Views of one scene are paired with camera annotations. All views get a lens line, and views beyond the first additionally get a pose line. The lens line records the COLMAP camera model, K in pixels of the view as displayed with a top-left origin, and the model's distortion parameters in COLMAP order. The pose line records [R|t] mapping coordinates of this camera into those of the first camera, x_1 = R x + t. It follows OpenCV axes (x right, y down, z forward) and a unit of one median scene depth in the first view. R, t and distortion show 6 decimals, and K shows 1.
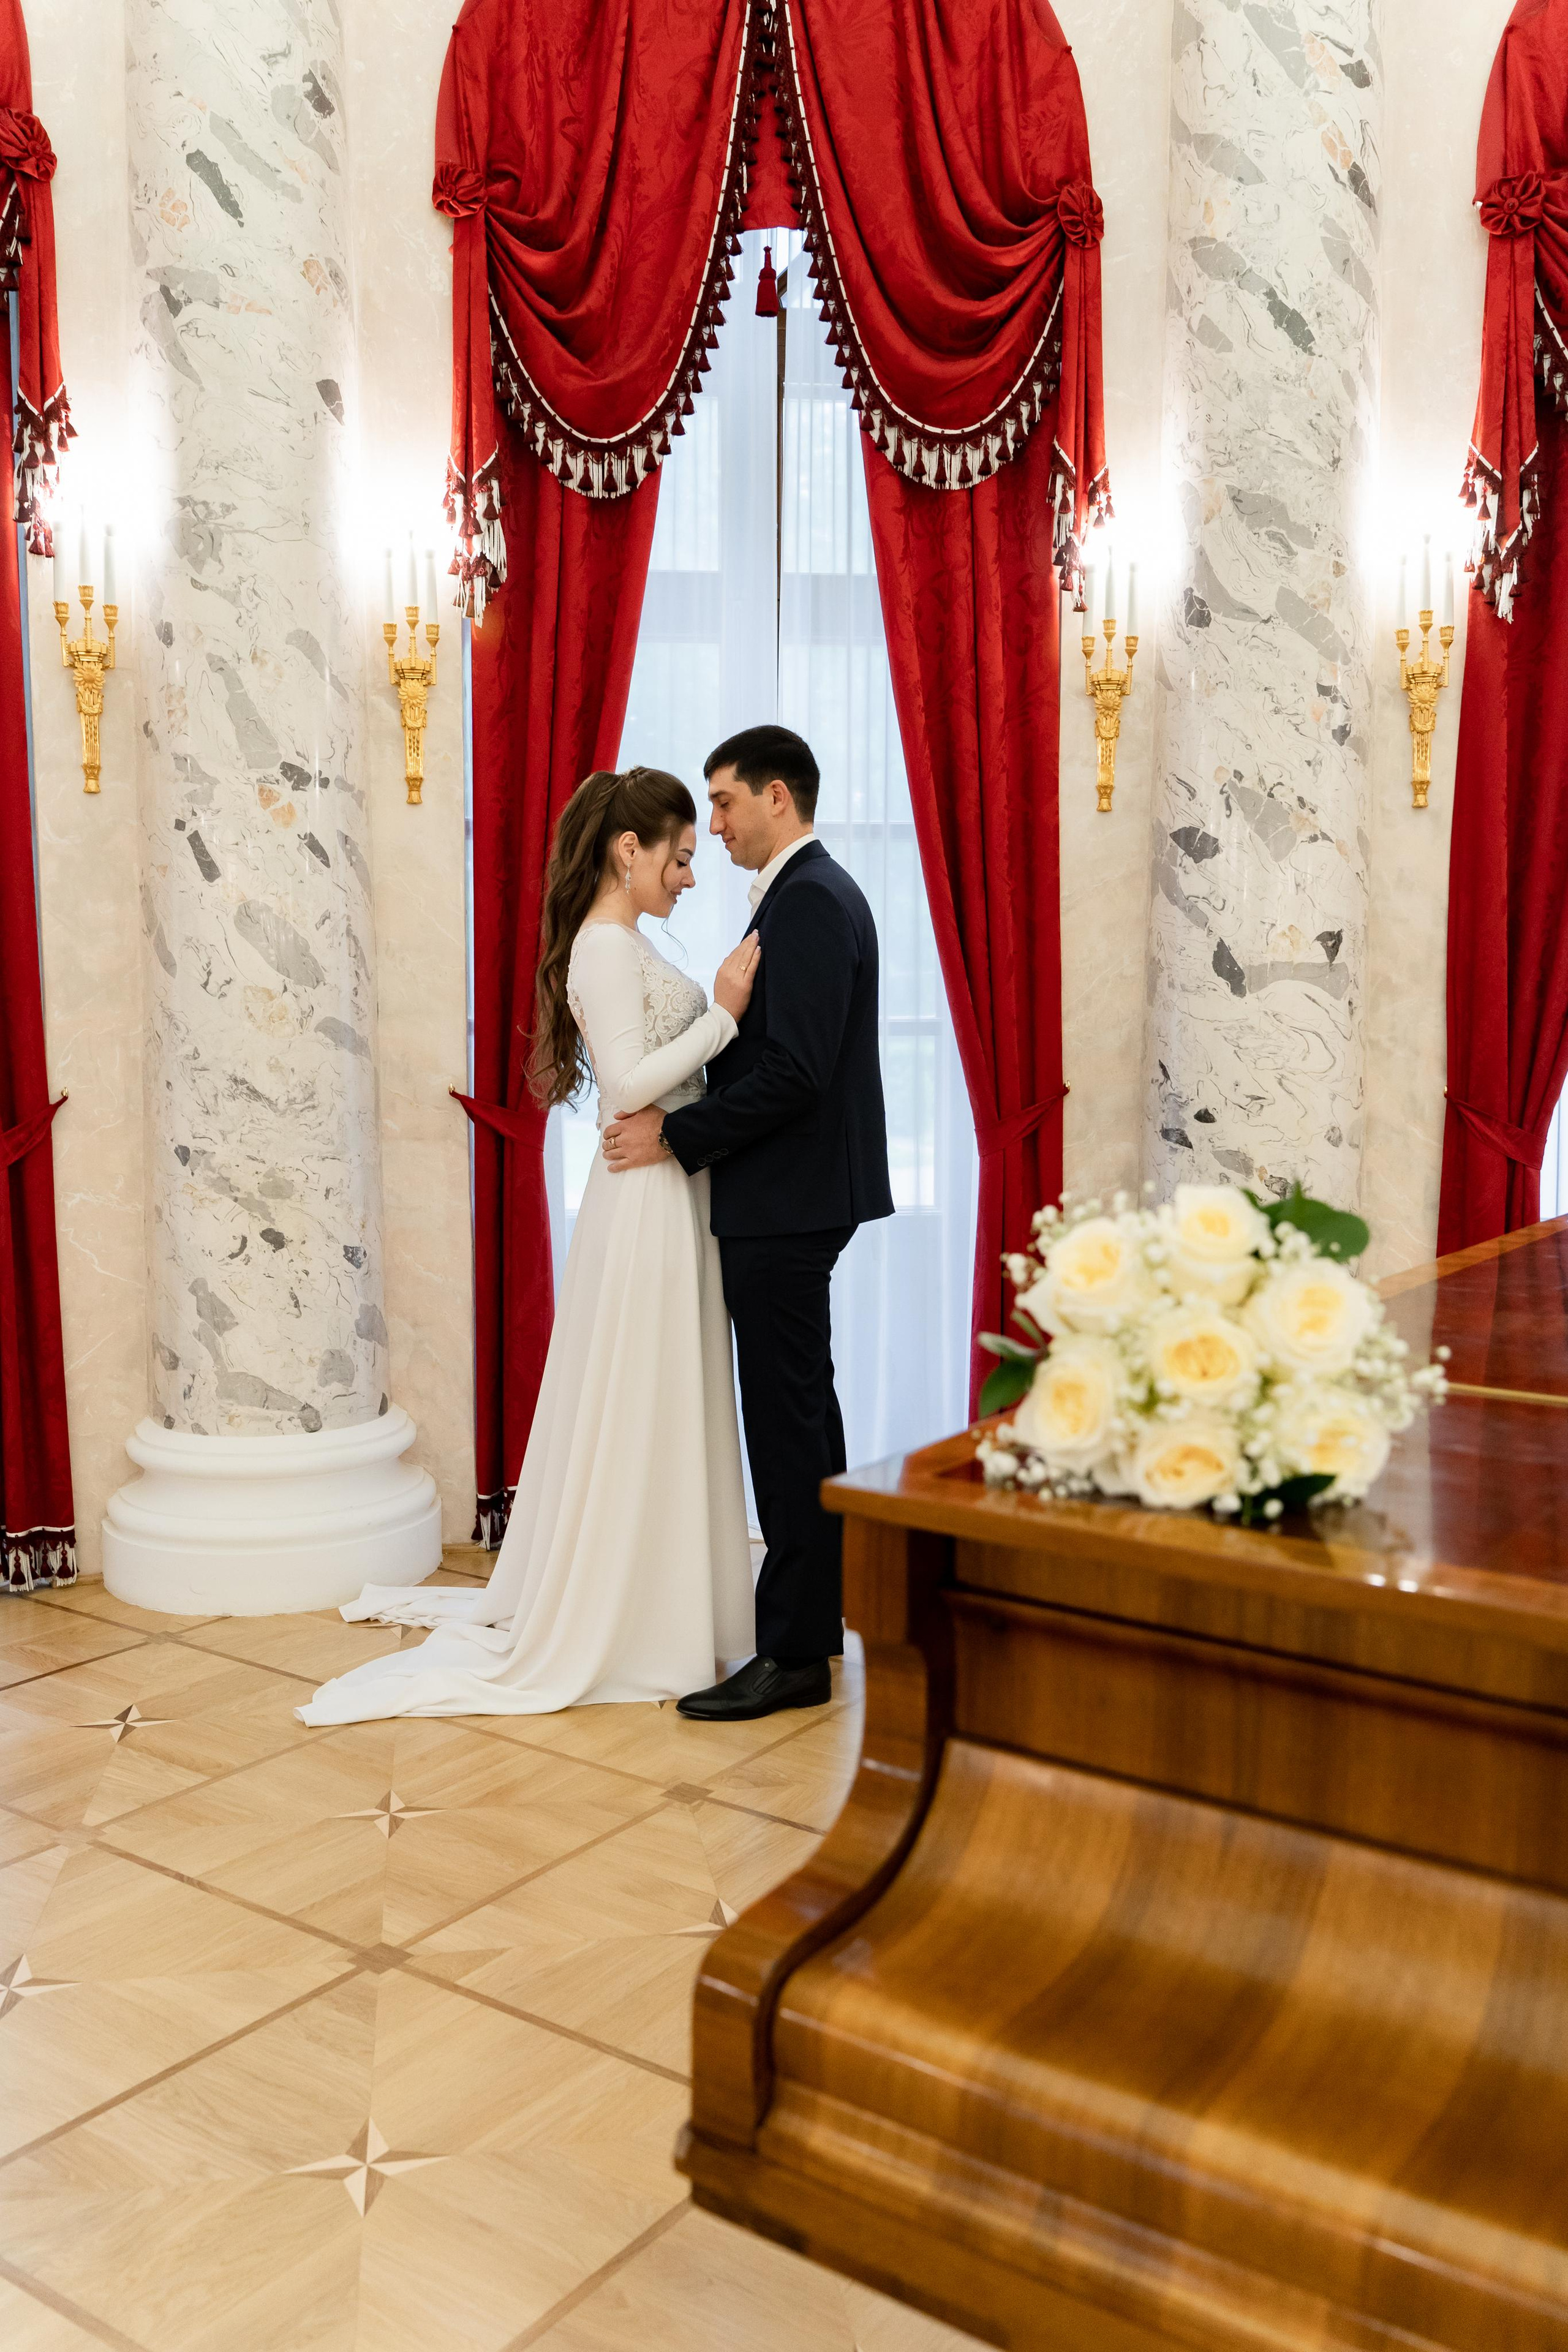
lens RADIAL K [[1869.9, 0, 752.9], [0, 1869.9, 1194.1], [0, 0, 1]] dist [-0.007027, -0.000295]
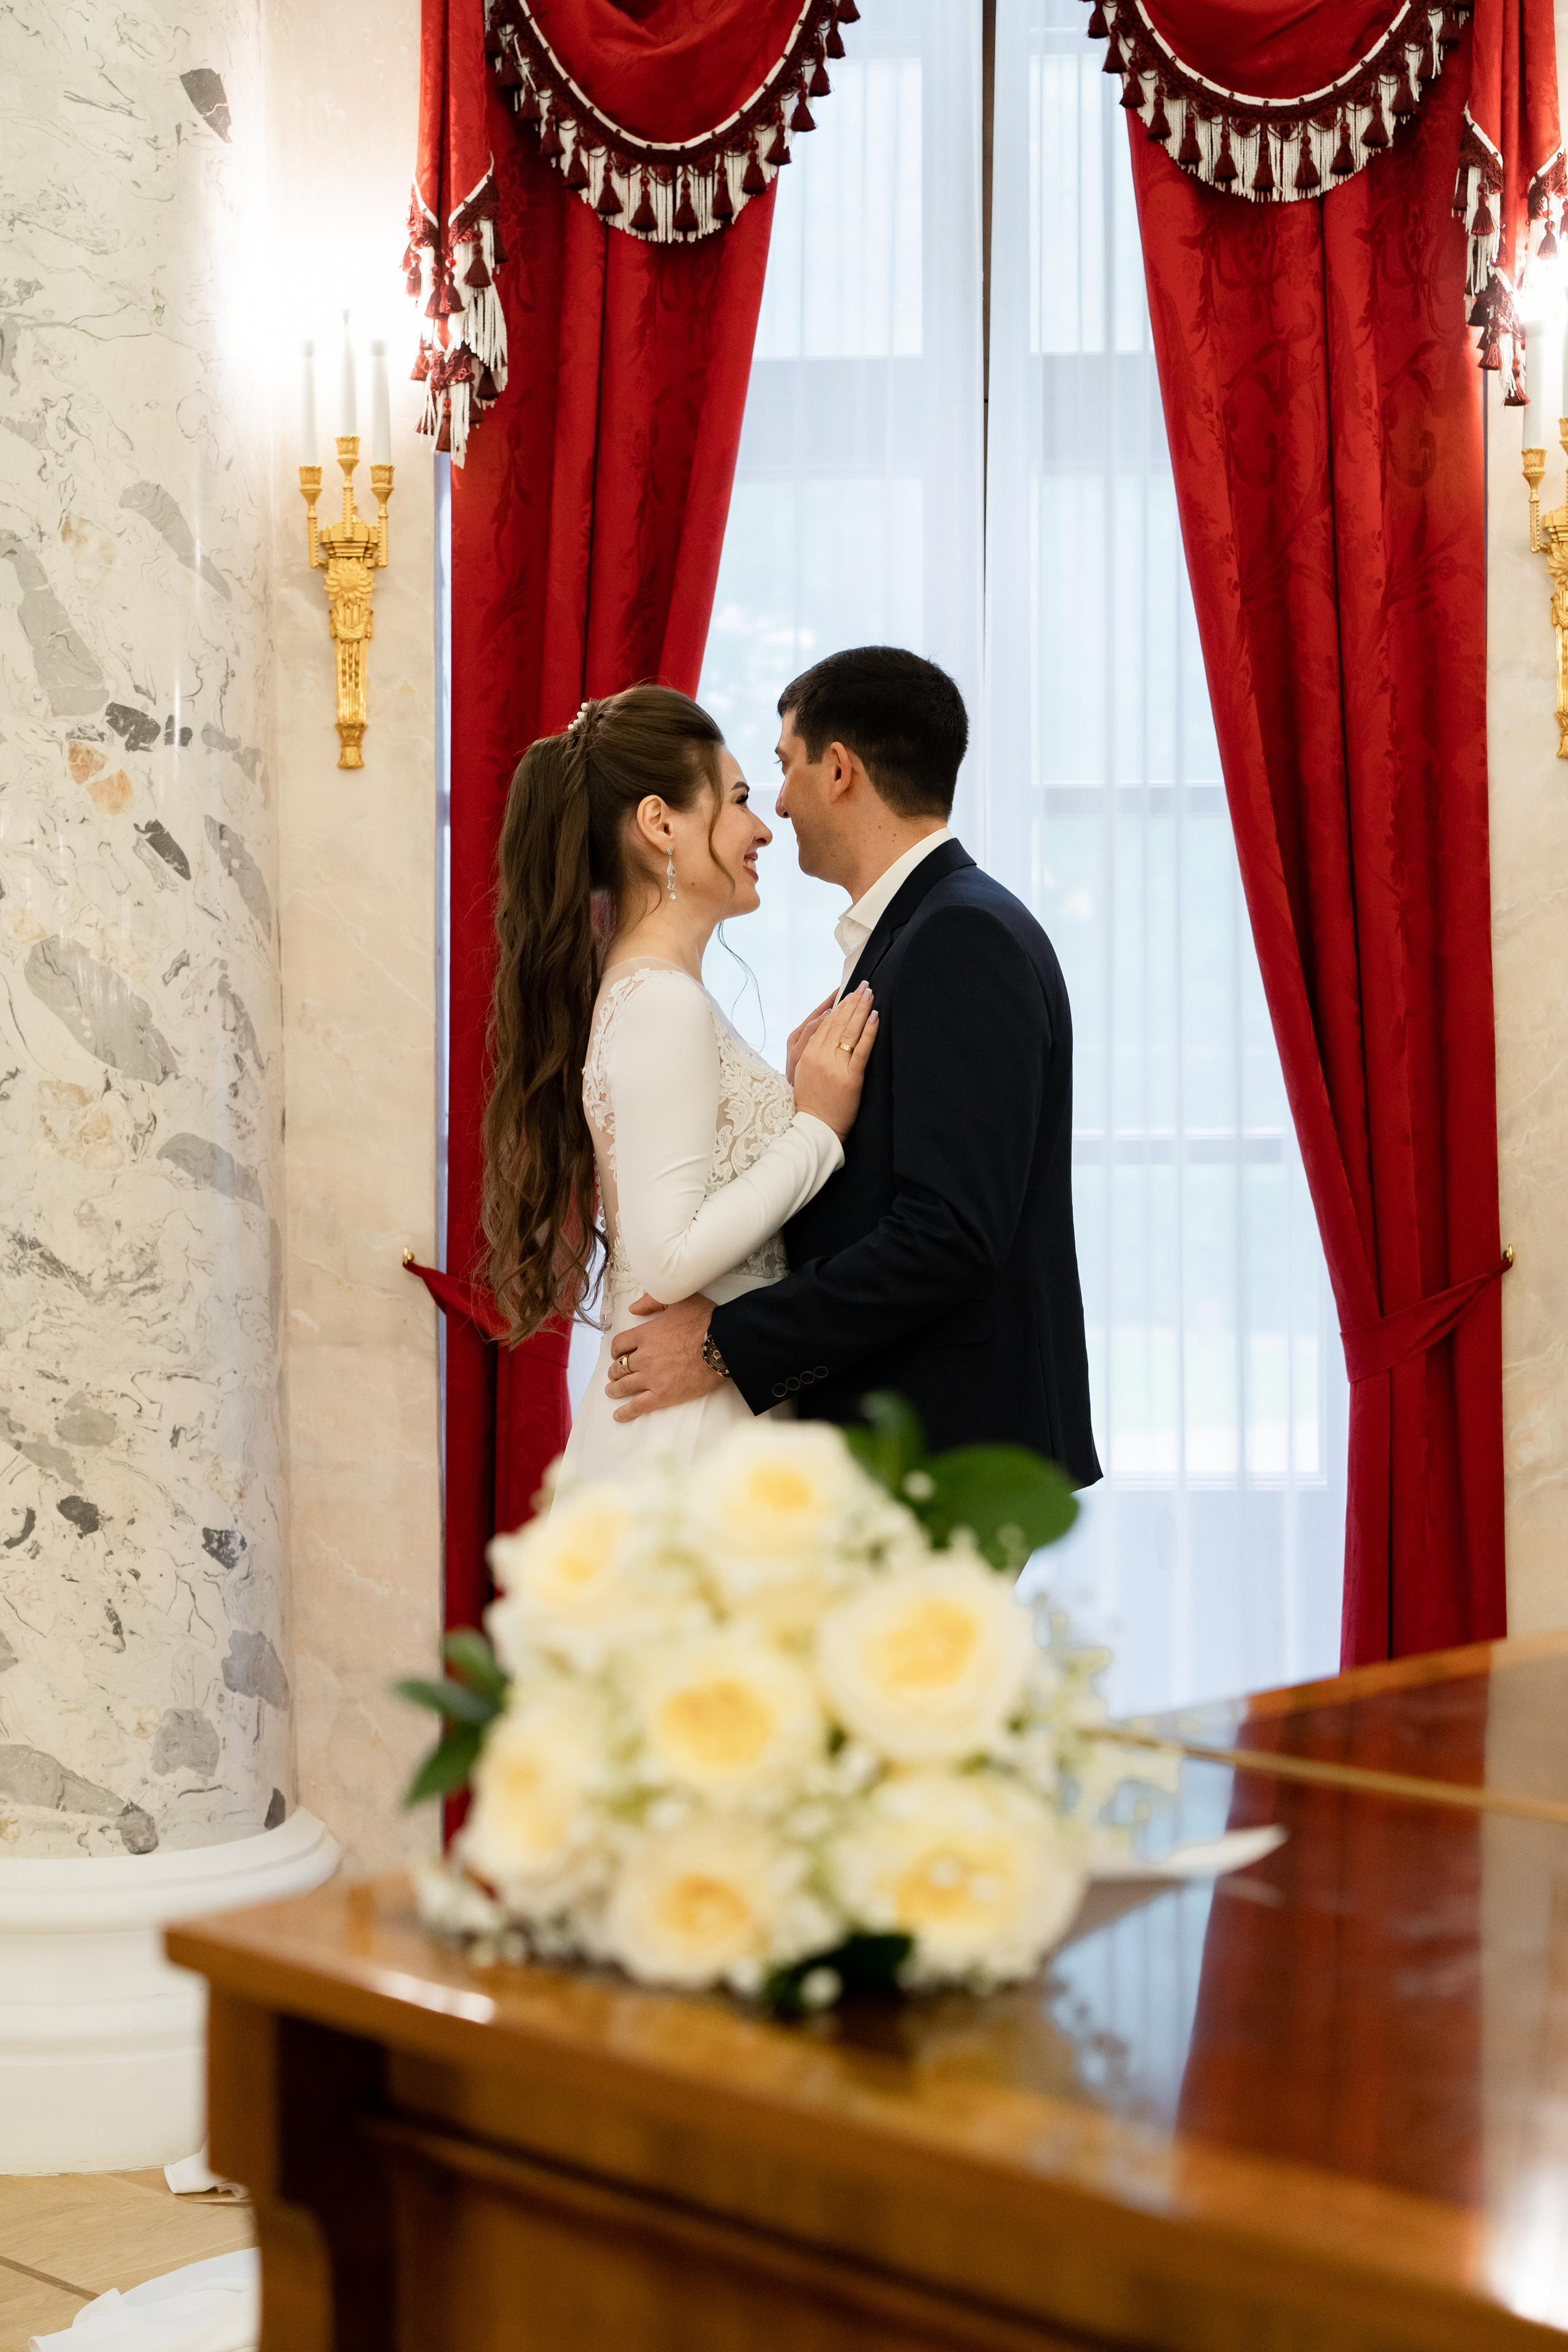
lens RADIAL K [[3399.4, 0, 768.2], [0, 3399.4, 1178.5], [0, 0, 1]] dist [-0.004684, 0.000000]
pose [[0.988415, 0.000310, -0.151778, 0.109917], [-0.011953, 0.997051, -0.075810, -0.002535], [0.151307, 0.076745, 0.985503, -0.014891]]
